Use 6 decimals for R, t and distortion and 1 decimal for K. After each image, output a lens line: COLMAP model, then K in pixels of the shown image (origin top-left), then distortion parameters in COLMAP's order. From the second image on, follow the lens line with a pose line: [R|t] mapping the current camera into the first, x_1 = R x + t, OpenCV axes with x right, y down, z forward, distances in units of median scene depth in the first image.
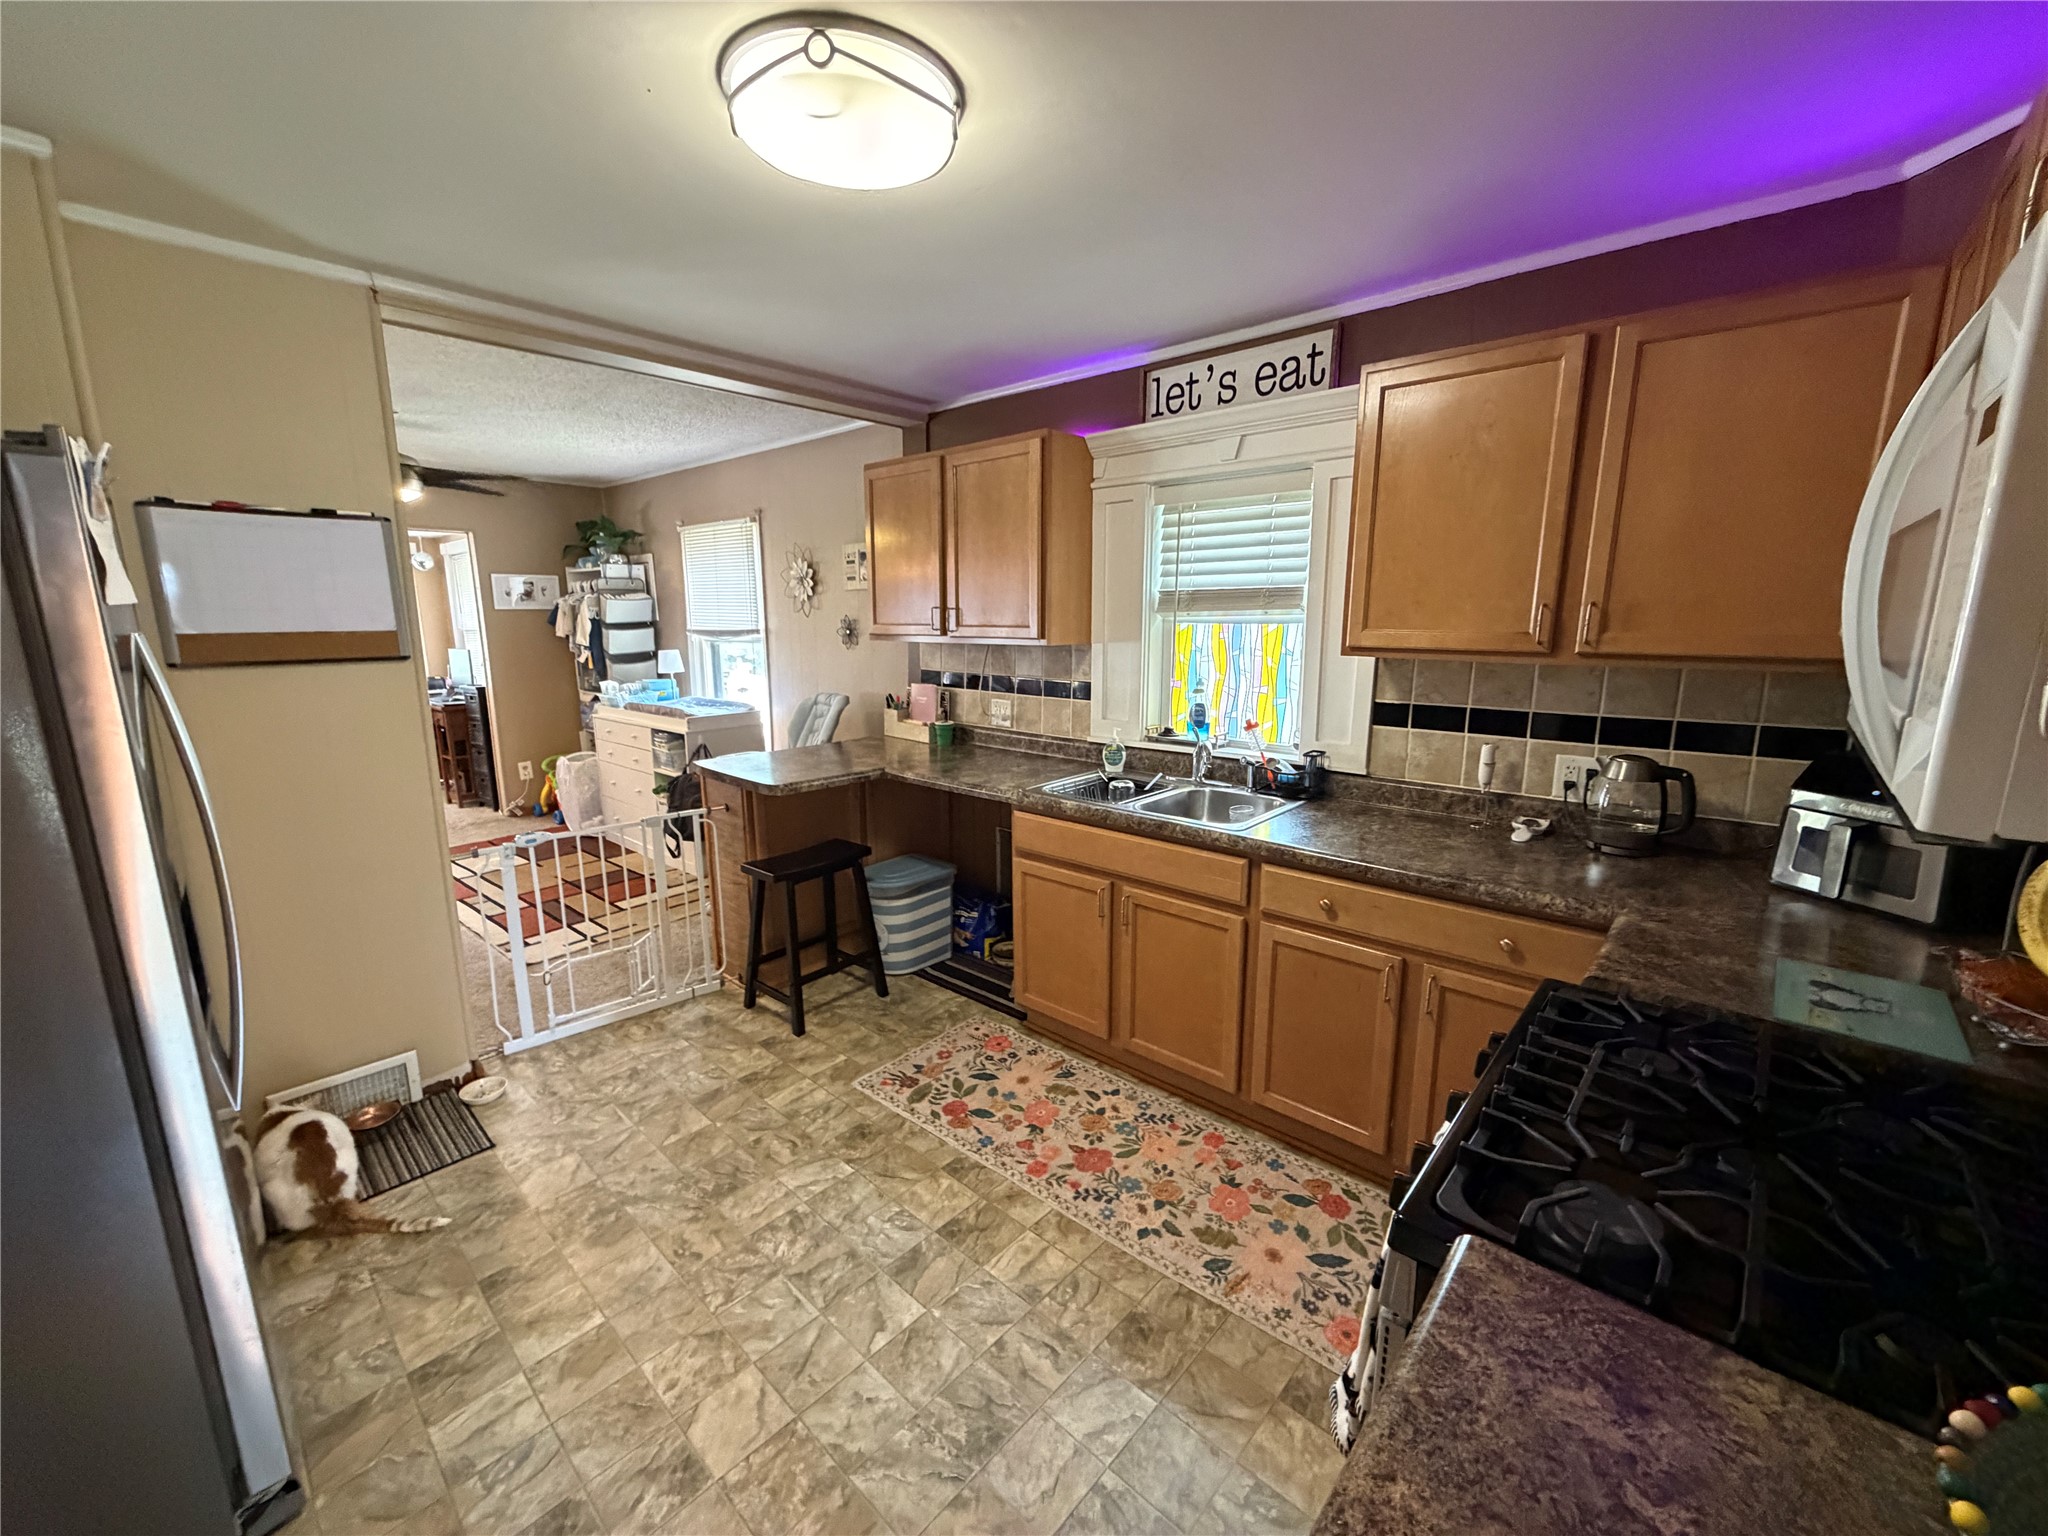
lens RADIAL K [[816.7, 0, 1016.6], [0, 816.7, 769.3], [0, 0, 1]] dist [-0.001573, -0.000208]
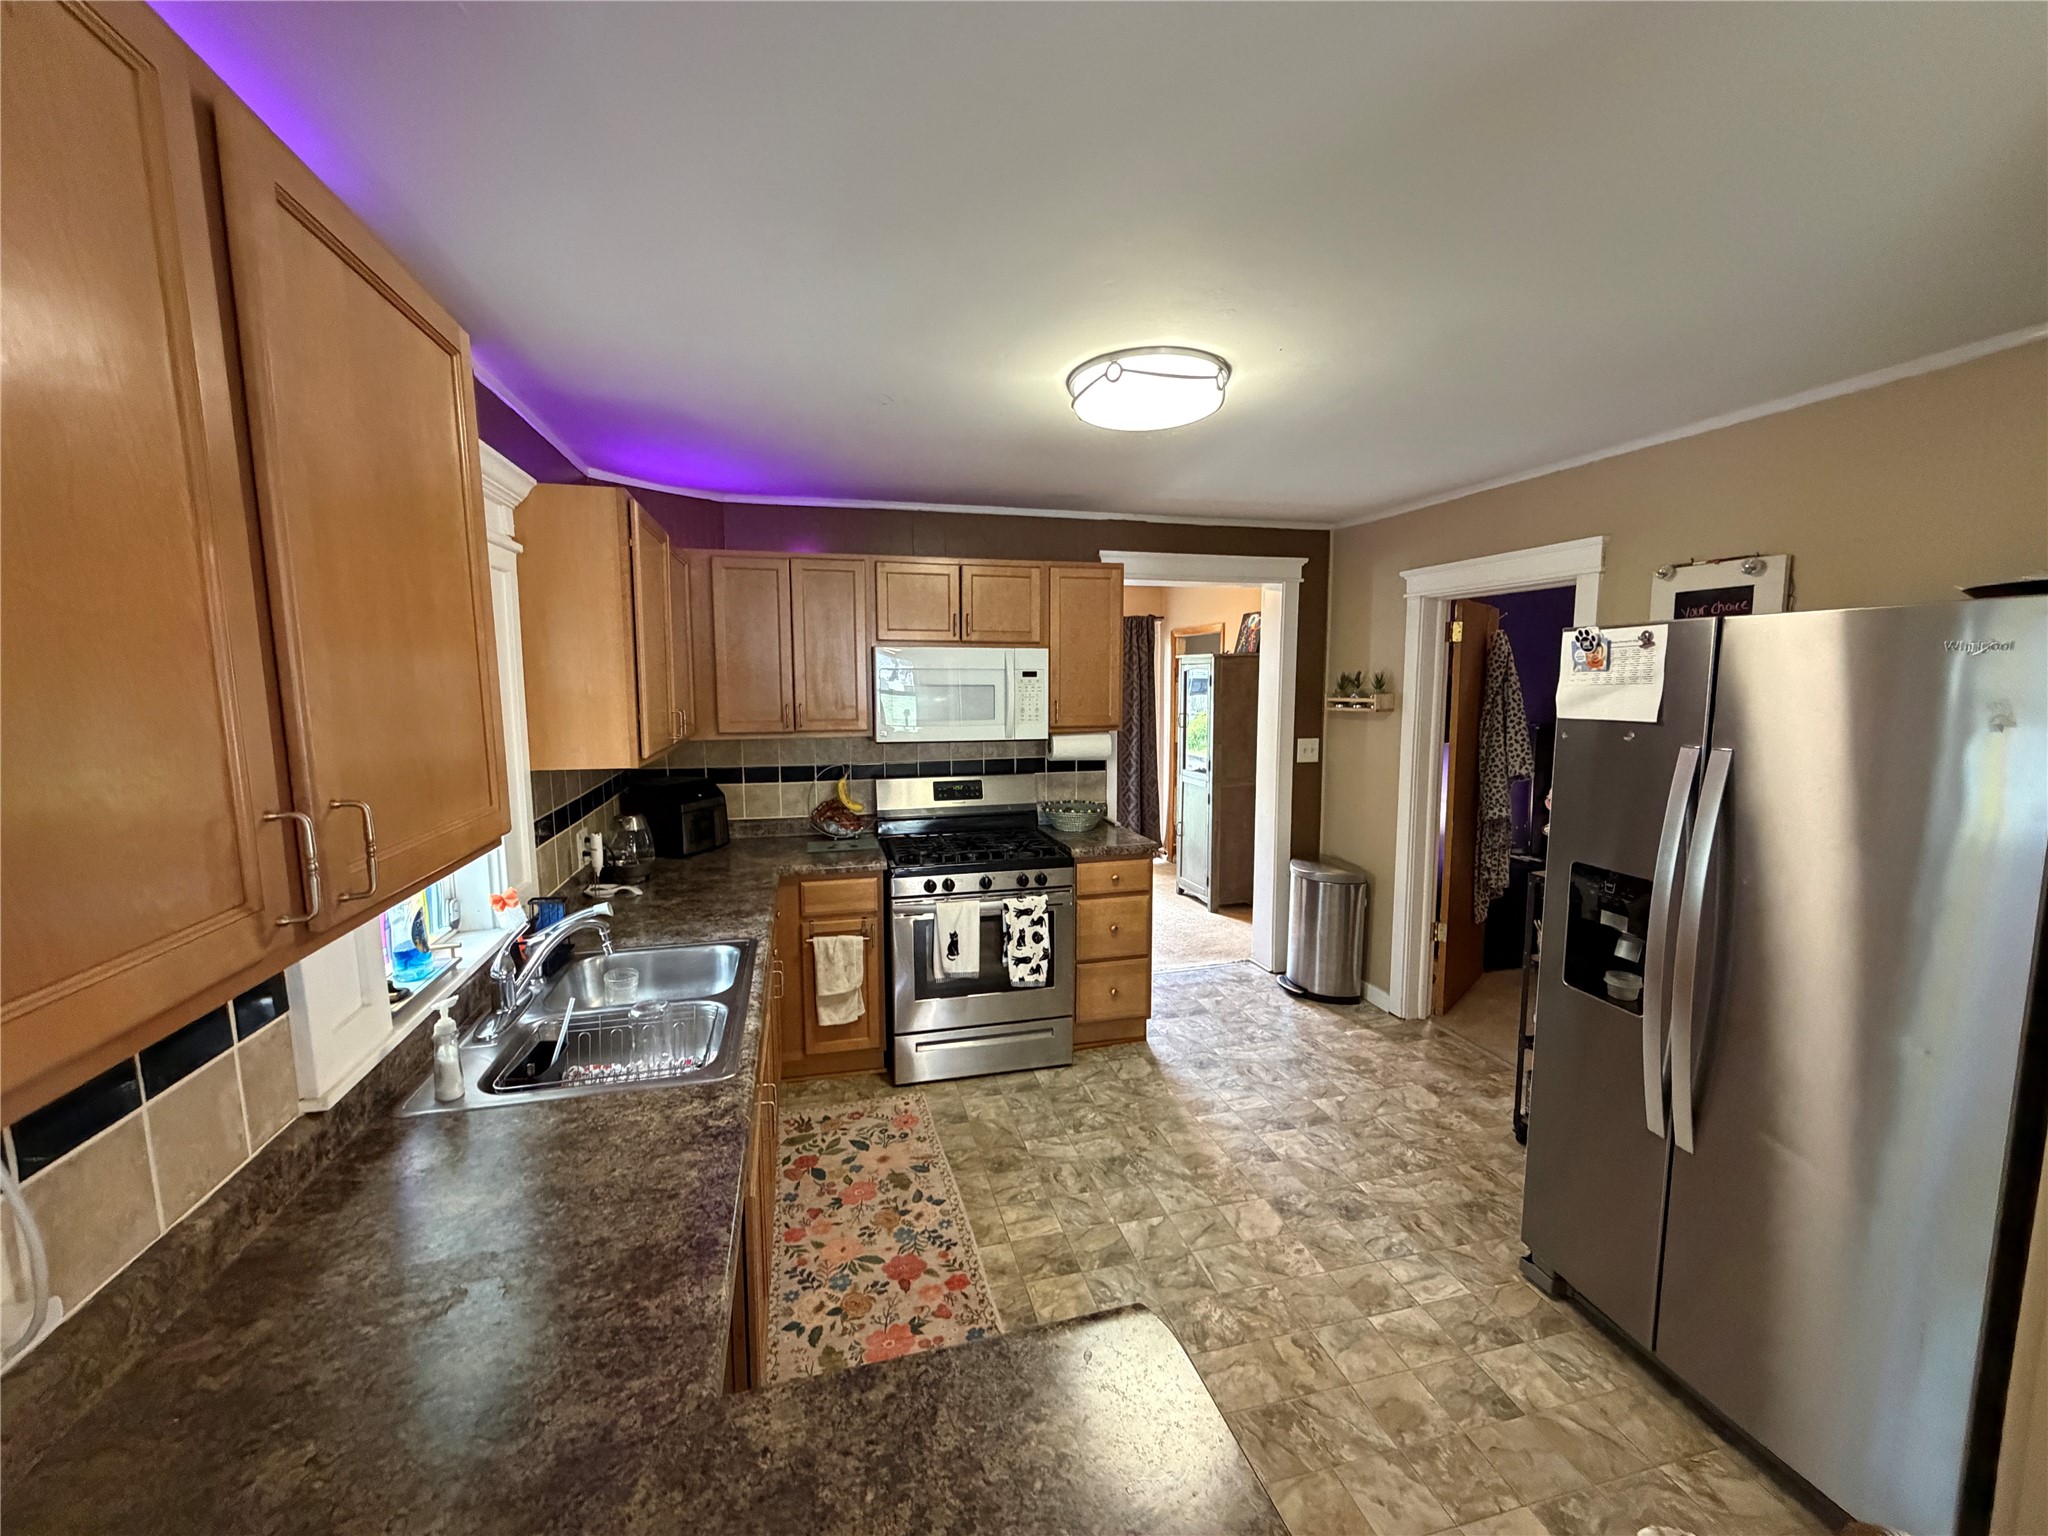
lens RADIAL K [[816.7, 0, 1022.3], [0, 816.7, 770.8], [0, 0, 1]] dist [-0.001573, -0.000208]
pose [[-0.841497, -0.057161, 0.537230, -0.602532], [0.109789, 0.955546, 0.273638, -0.407668], [-0.528990, 0.289248, -0.797813, 1.768010]]
